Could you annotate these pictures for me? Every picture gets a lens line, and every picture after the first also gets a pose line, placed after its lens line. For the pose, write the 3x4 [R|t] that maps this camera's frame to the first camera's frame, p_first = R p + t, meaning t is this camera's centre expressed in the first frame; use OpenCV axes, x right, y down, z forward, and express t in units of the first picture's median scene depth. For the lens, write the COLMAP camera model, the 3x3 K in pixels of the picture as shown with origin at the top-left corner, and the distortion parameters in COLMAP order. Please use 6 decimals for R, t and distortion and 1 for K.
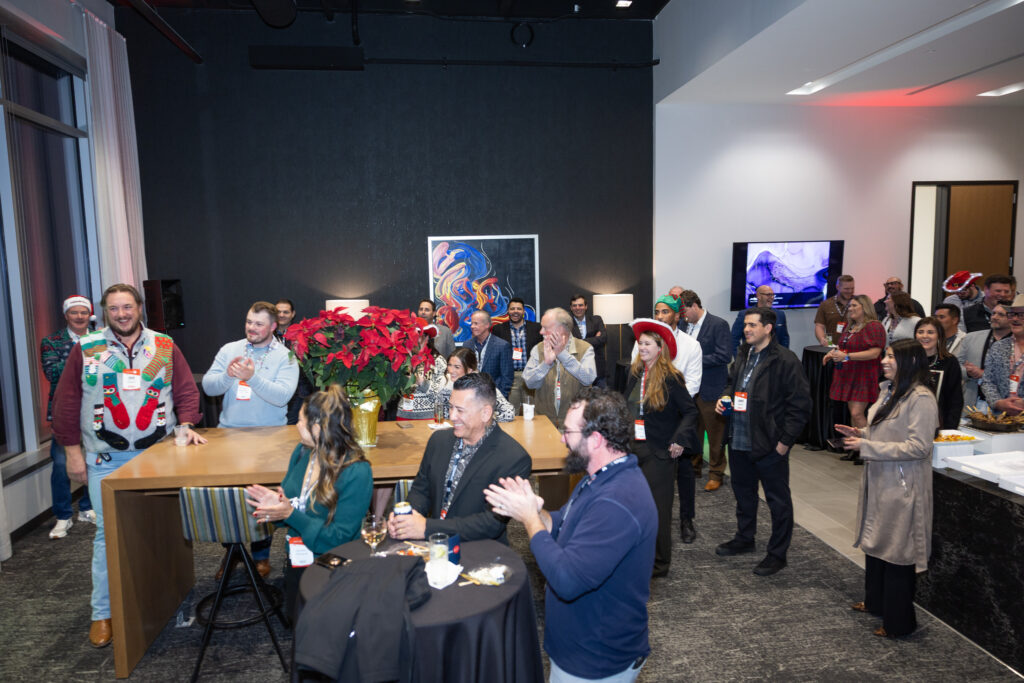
lens RADIAL K [[688.5, 0, 508.7], [0, 688.5, 339.9], [0, 0, 1]] dist [-0.002103, 0.007057]
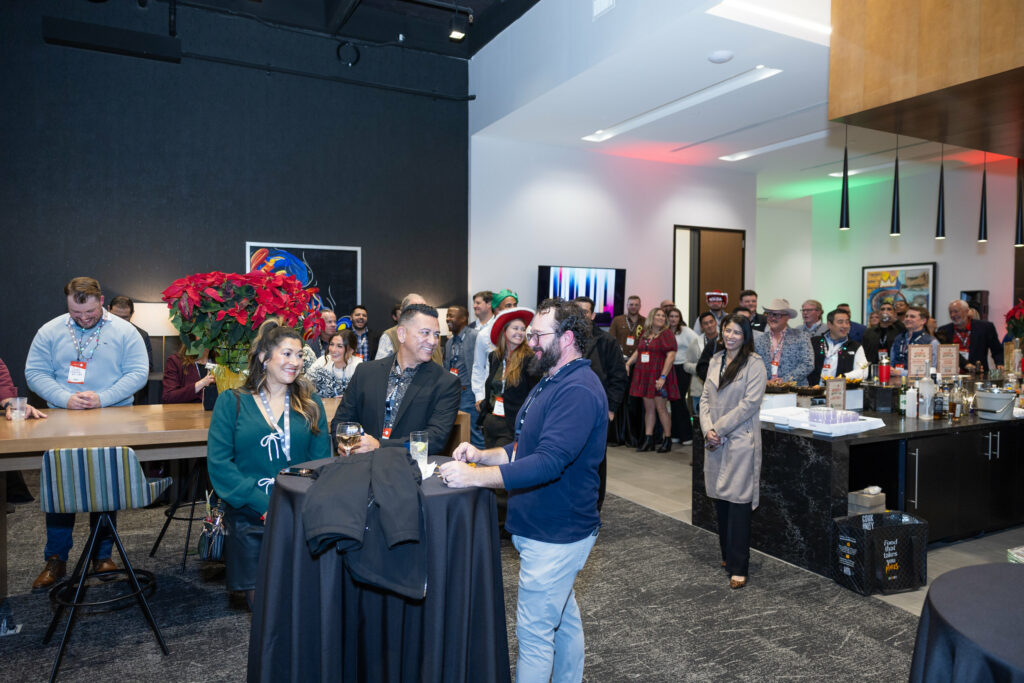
lens RADIAL K [[688.5, 0, 512.1], [0, 688.5, 337.7], [0, 0, 1]] dist [-0.002103, 0.007057]
pose [[0.940418, 0.015064, 0.339687, -0.159998], [0.011926, 0.996942, -0.077228, 0.108056], [-0.339812, 0.076677, 0.937363, -0.030116]]
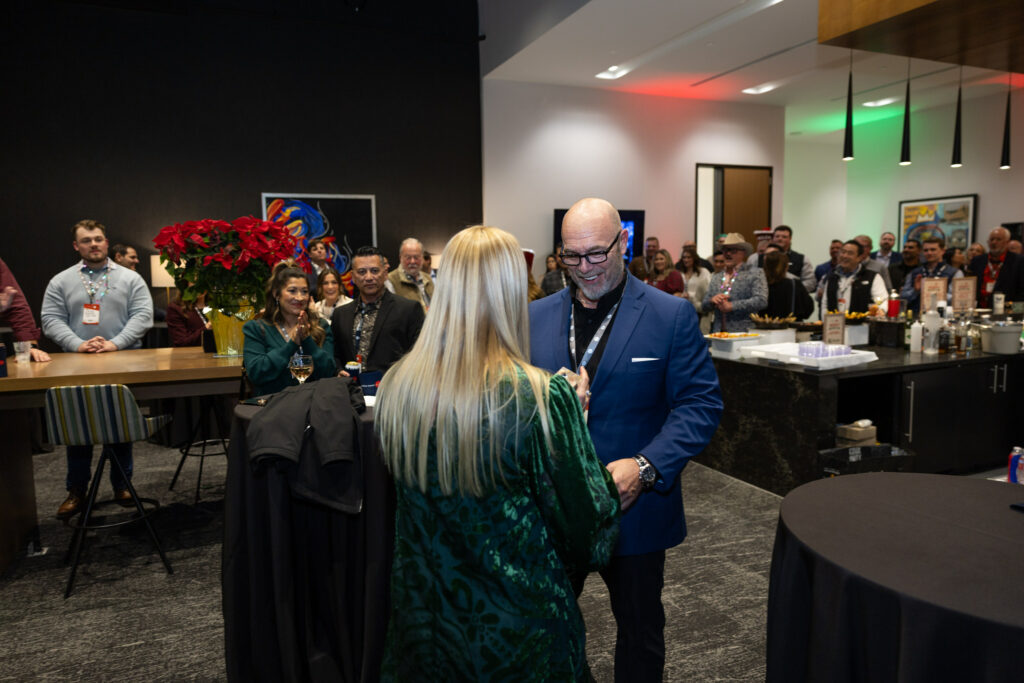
lens RADIAL K [[688.5, 0, 511.8], [0, 688.5, 339.1], [0, 0, 1]] dist [-0.002103, 0.007057]
pose [[0.960607, -0.026166, 0.276677, -0.089589], [0.027989, 0.999605, -0.002641, 0.123135], [-0.276499, 0.010281, 0.960959, -0.070818]]
